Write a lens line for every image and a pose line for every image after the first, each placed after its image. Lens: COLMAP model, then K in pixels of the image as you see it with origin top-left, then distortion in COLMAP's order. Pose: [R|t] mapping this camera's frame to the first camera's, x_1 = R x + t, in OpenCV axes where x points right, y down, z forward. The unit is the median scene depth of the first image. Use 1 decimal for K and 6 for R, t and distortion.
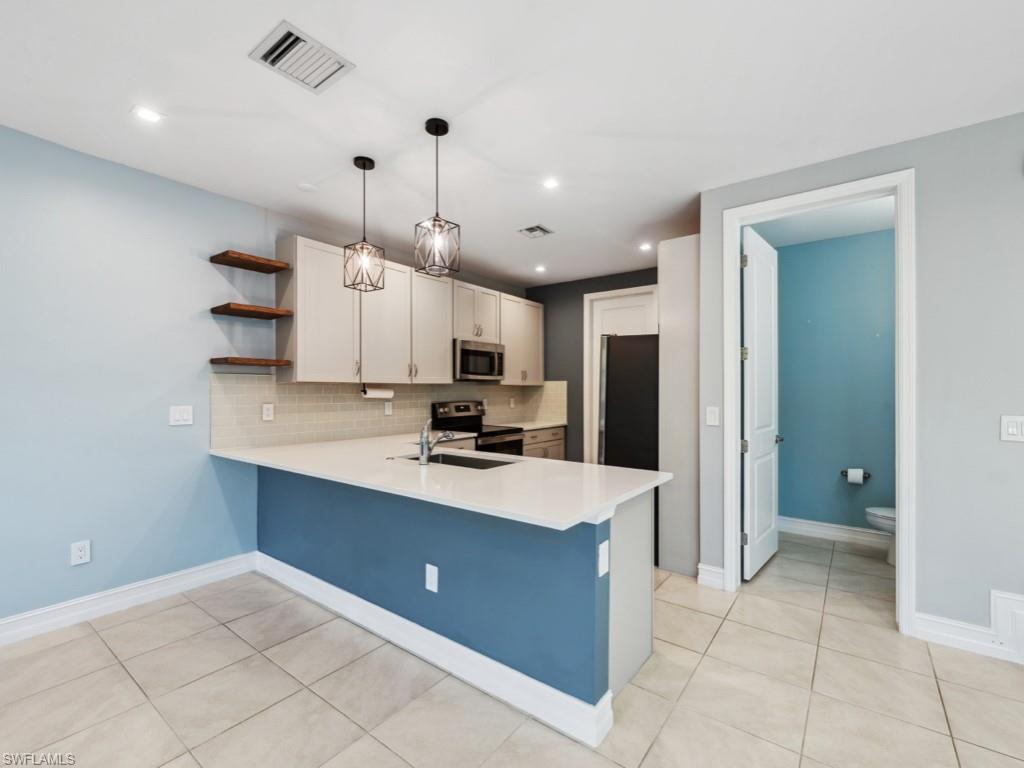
lens RADIAL K [[452.0, 0, 509.7], [0, 452.0, 390.2], [0, 0, 1]] dist [0.000491, -0.000600]
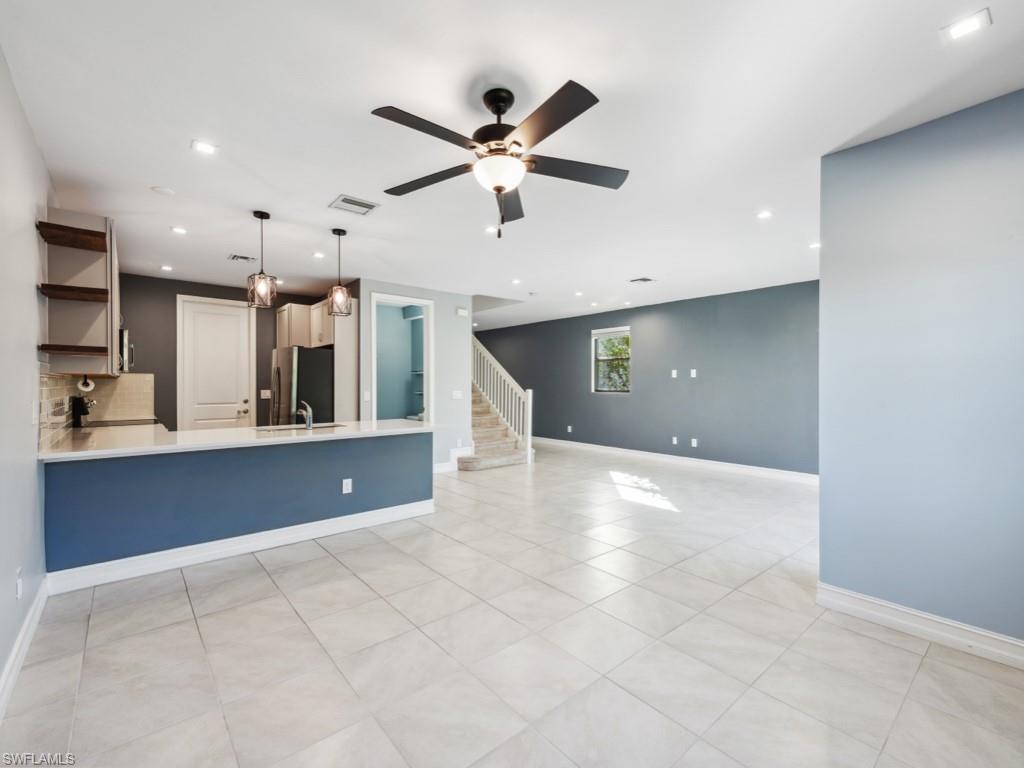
lens RADIAL K [[452.0, 0, 509.7], [0, 452.0, 390.2], [0, 0, 1]] dist [0.000491, -0.000600]
pose [[0.220376, -0.014216, 0.975311, -1.172445], [0.002761, 0.999899, 0.013950, 0.006075], [-0.975411, -0.000382, 0.220393, -0.021106]]
